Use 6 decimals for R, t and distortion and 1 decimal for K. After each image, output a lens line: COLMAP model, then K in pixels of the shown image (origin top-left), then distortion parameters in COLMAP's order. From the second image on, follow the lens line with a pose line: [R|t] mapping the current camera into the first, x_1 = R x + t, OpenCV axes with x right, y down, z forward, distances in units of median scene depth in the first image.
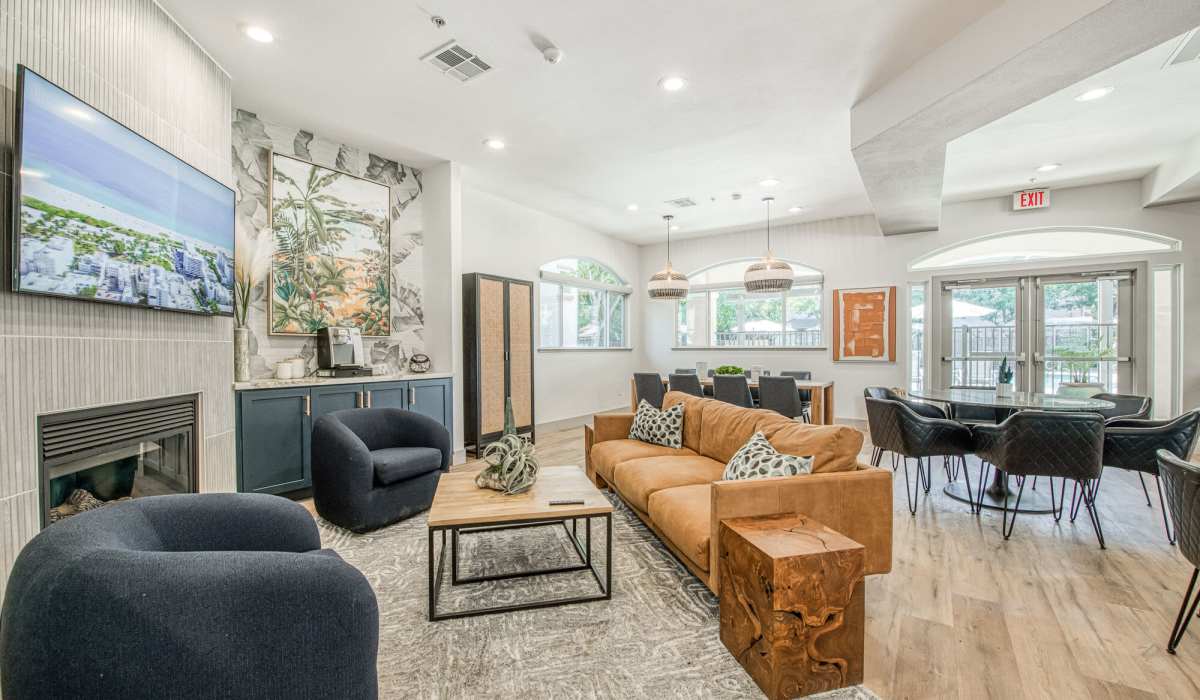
lens RADIAL K [[483.6, 0, 600.0], [0, 483.6, 350.0], [0, 0, 1]] dist [-0.010067, -0.000080]
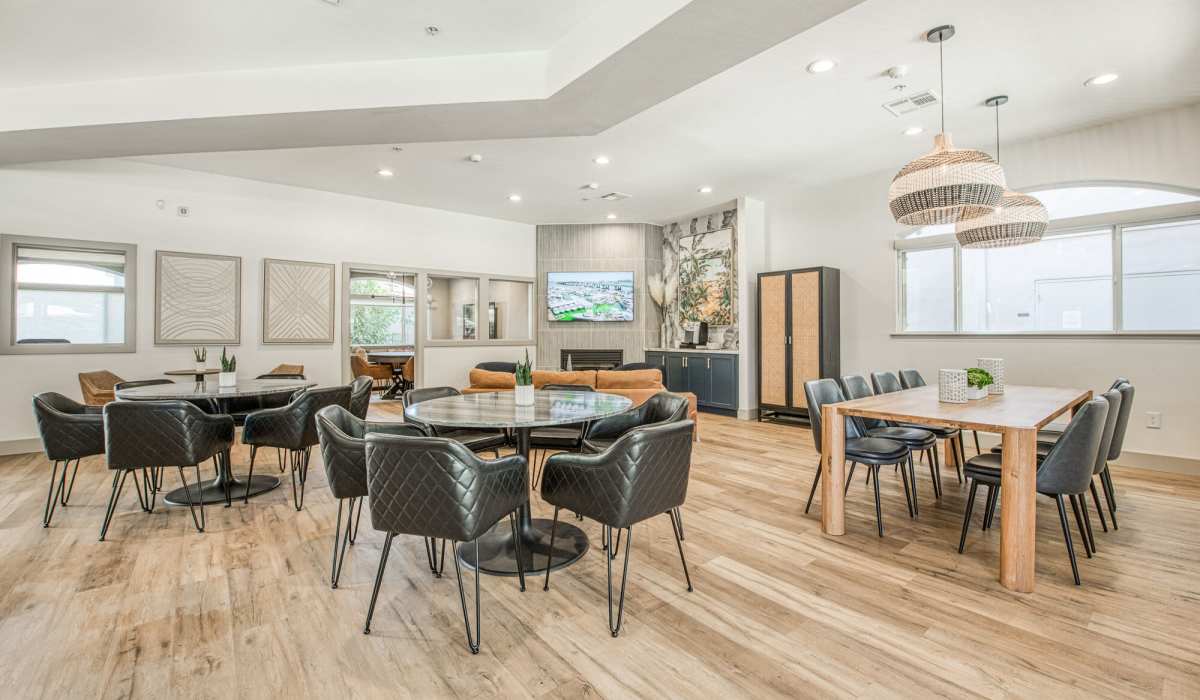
lens RADIAL K [[483.6, 0, 600.0], [0, 483.6, 350.0], [0, 0, 1]] dist [-0.010067, -0.000080]
pose [[-0.283255, 0.035388, -0.958392, 1.292148], [-0.002216, 0.999292, 0.037553, -0.007295], [0.959042, 0.012761, -0.282976, 1.150168]]
